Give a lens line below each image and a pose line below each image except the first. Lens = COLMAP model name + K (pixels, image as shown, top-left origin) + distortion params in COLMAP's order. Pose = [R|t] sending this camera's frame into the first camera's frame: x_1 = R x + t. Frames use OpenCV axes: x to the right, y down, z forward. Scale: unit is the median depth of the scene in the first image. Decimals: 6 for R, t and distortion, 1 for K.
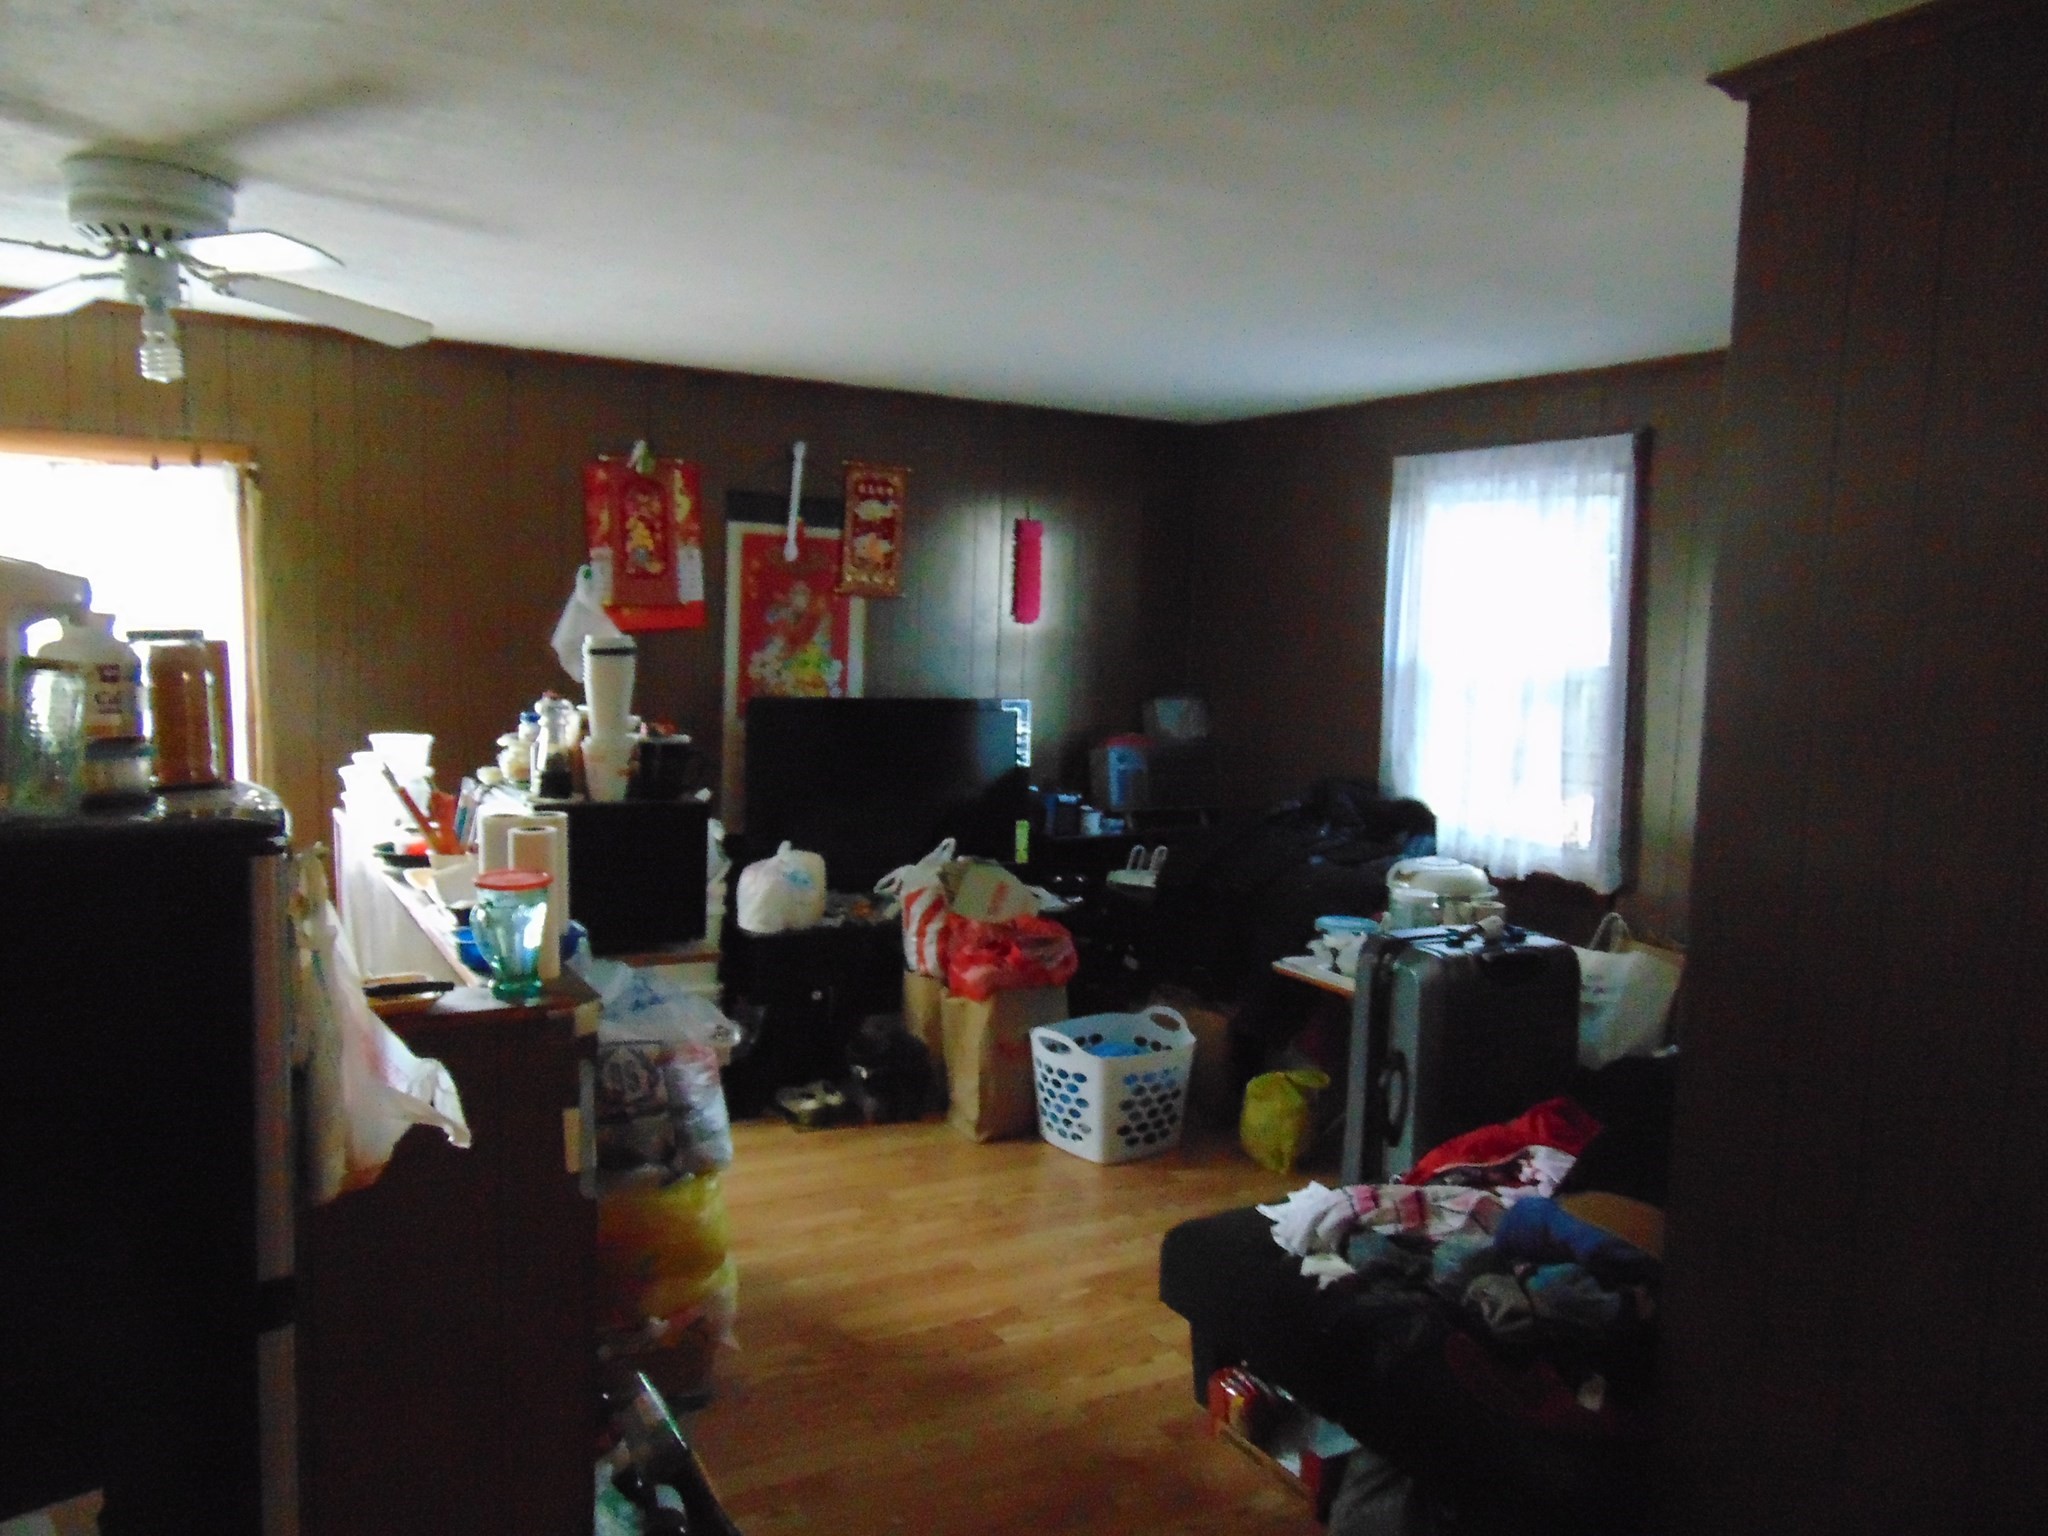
lens RADIAL K [[1513.2, 0, 1021.5], [0, 1513.2, 768.6], [0, 0, 1]] dist [0.005182, 0.032662]
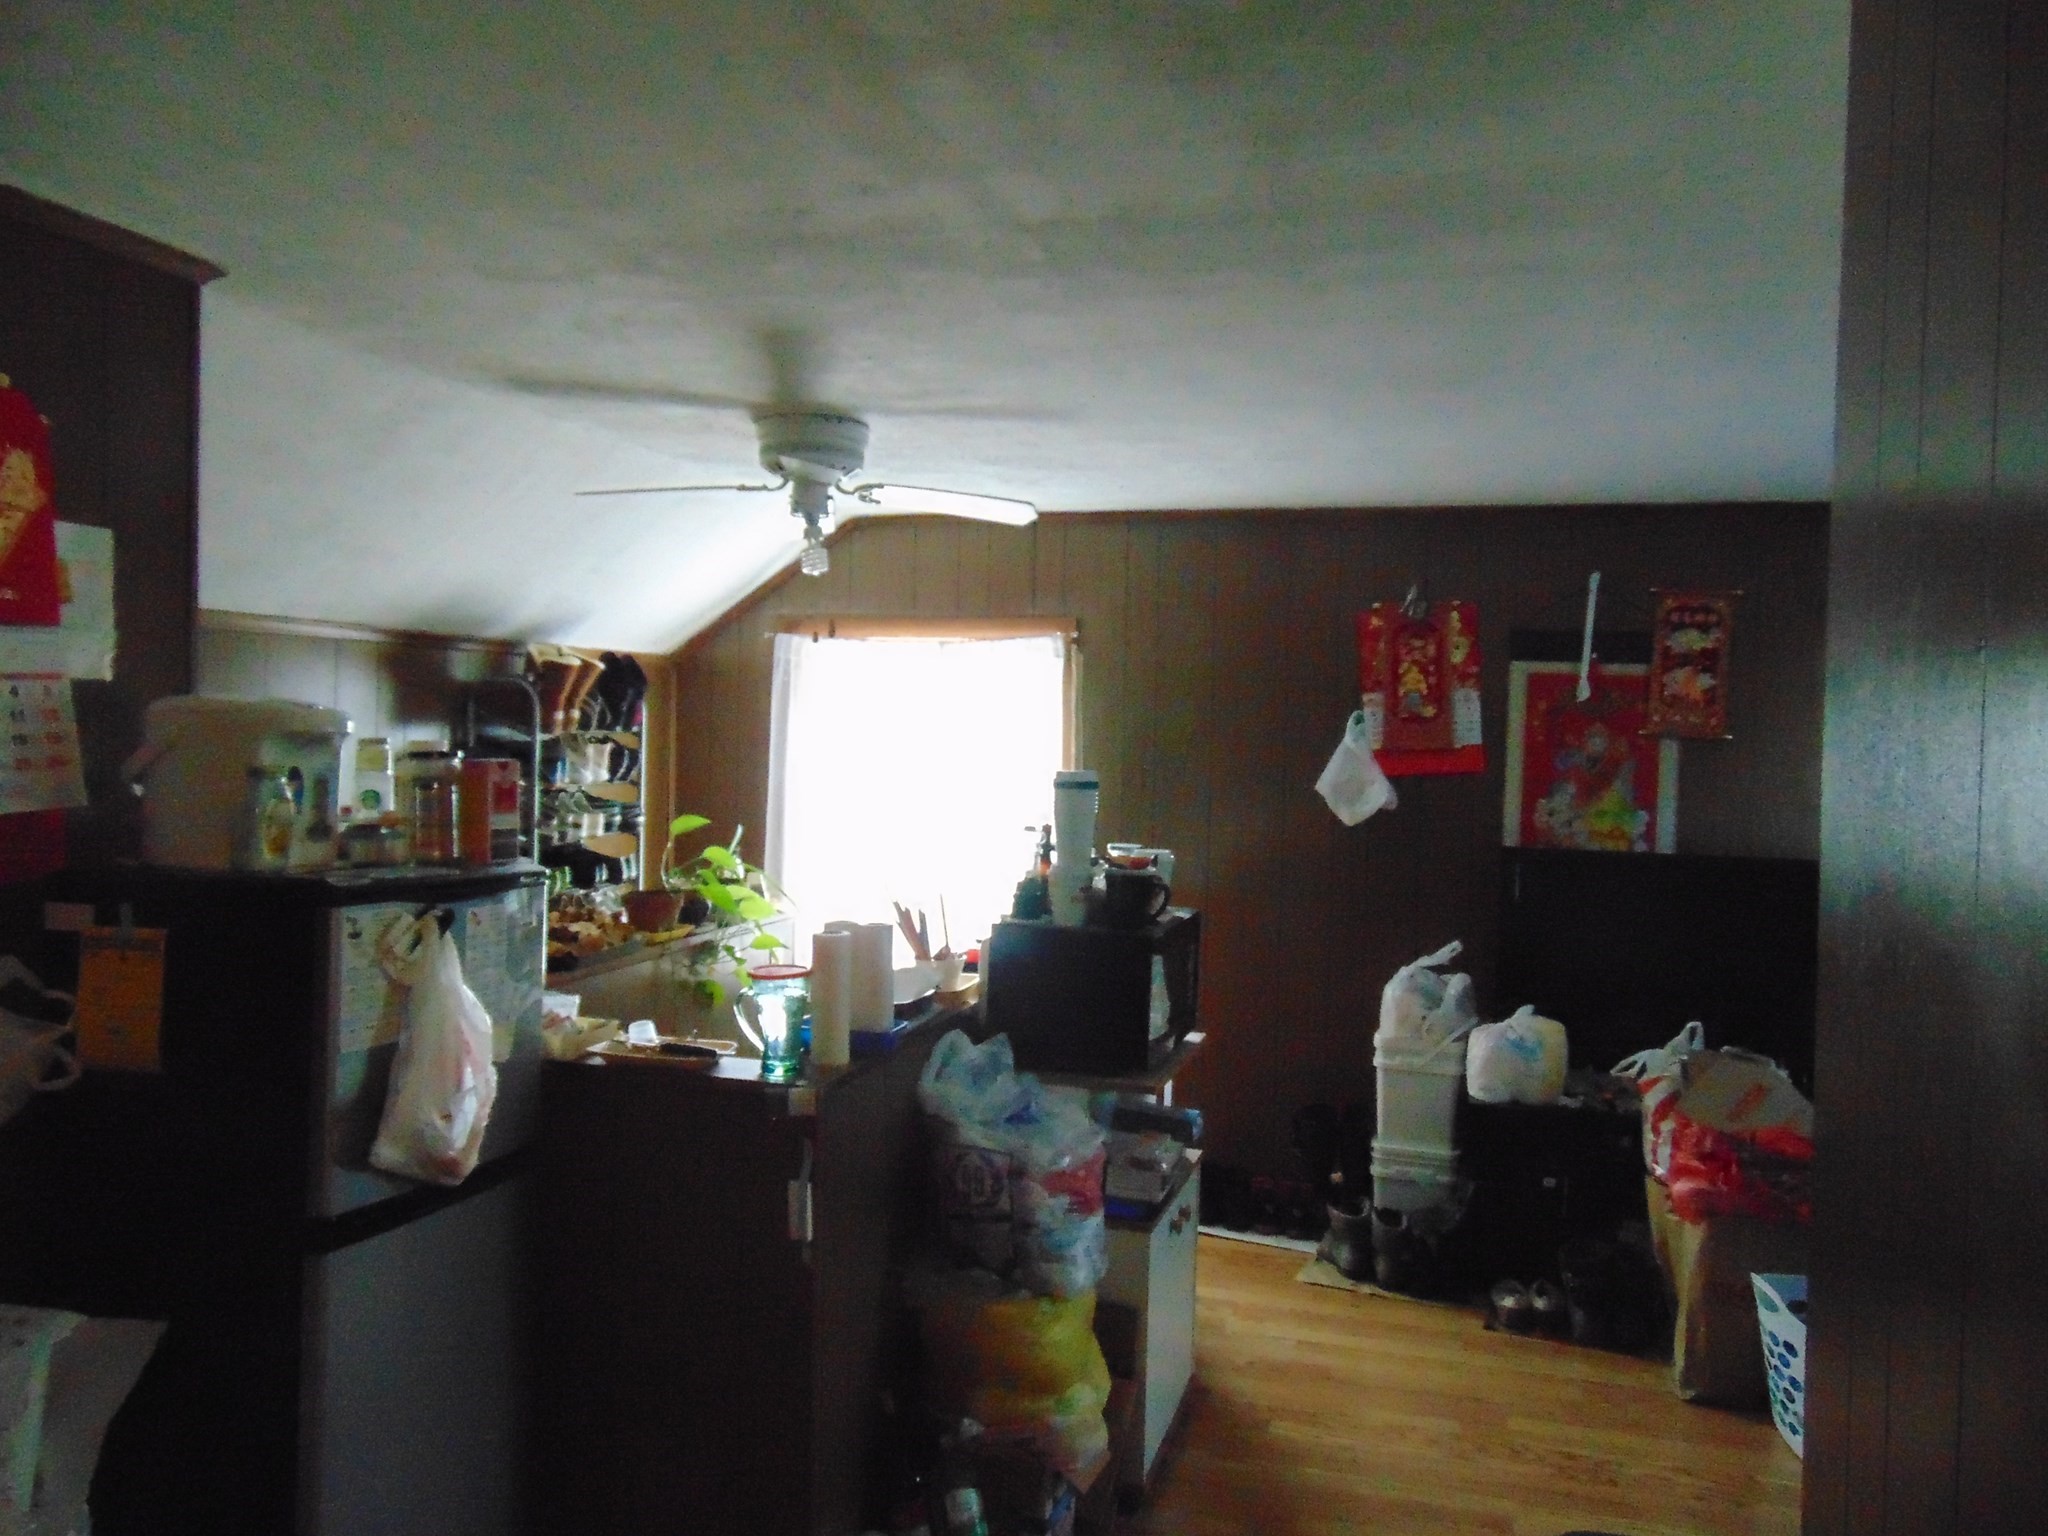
lens RADIAL K [[1513.2, 0, 1020.6], [0, 1513.2, 769.4], [0, 0, 1]] dist [0.005182, 0.032662]
pose [[0.719460, 0.002399, -0.694530, 0.255215], [-0.073225, 0.994683, -0.072417, -0.004615], [0.690664, 0.102958, 0.715810, 0.118144]]
